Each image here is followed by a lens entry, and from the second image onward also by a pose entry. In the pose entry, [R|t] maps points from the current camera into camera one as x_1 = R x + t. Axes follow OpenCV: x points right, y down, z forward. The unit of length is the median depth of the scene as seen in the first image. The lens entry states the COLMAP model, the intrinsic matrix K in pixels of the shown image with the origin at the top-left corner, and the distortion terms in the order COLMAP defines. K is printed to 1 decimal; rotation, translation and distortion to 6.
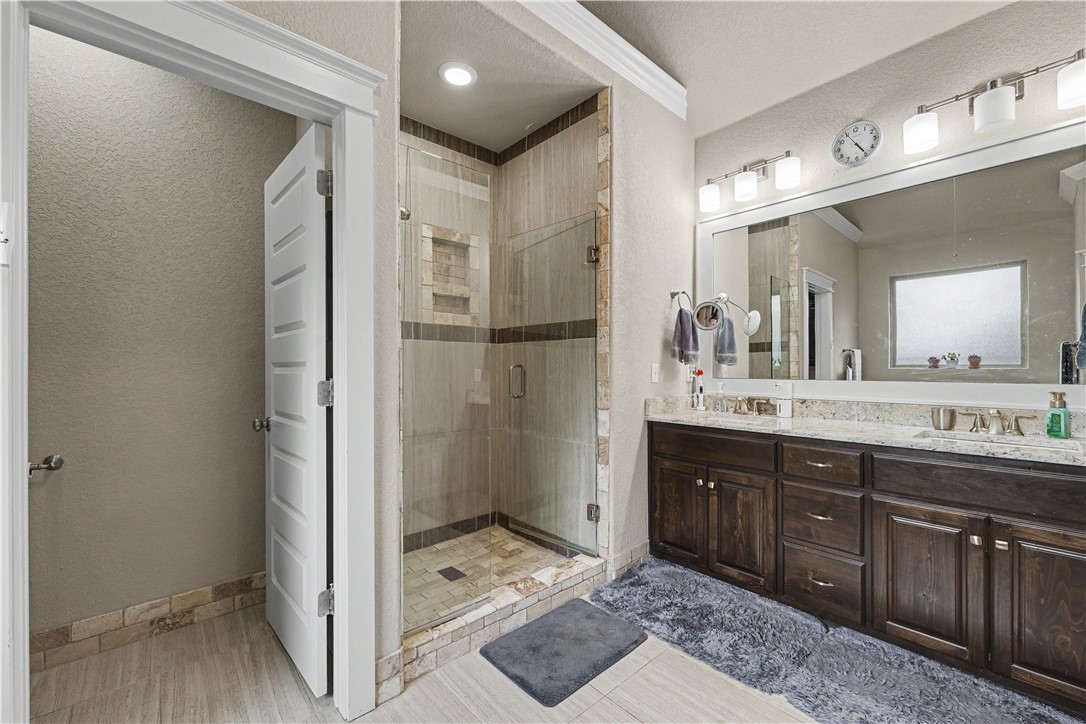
lens RADIAL K [[437.6, 0, 540.9], [0, 437.6, 366.7], [0, 0, 1]] dist [-0.002553, 0.000000]
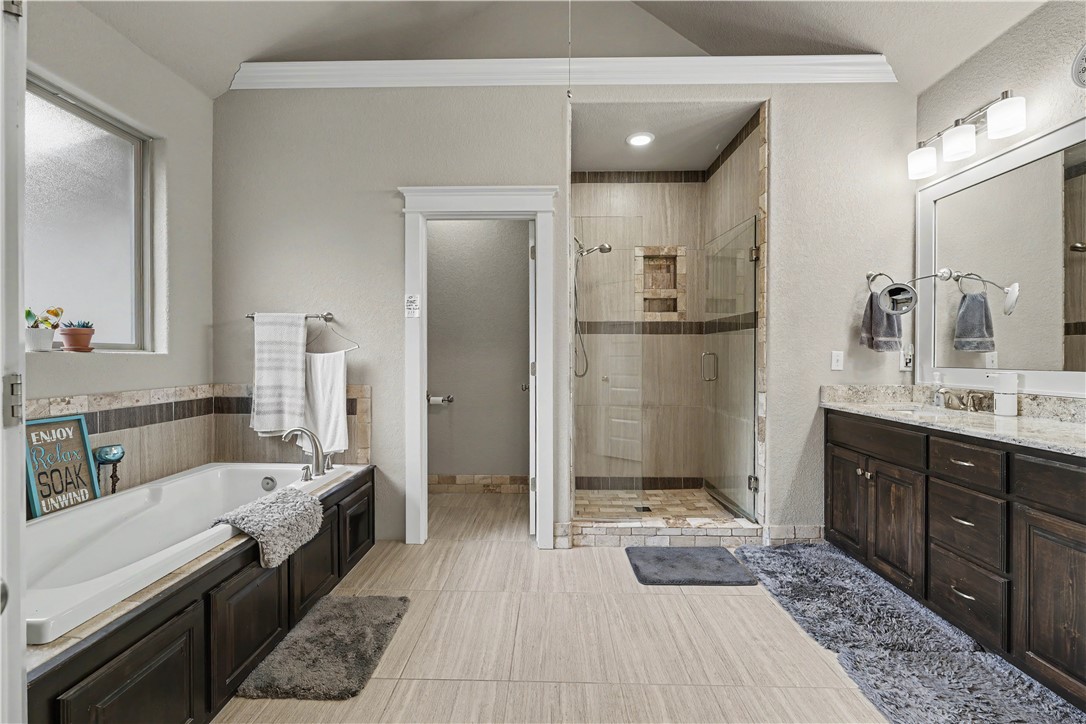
lens RADIAL K [[439.2, 0, 542.1], [0, 439.2, 358.4], [0, 0, 1]] dist [-0.001417, -0.000227]
pose [[0.731912, 0.006016, -0.681372, 0.495526], [-0.000135, 0.999962, 0.008684, 0.001269], [0.681399, -0.006264, 0.731886, -0.199424]]
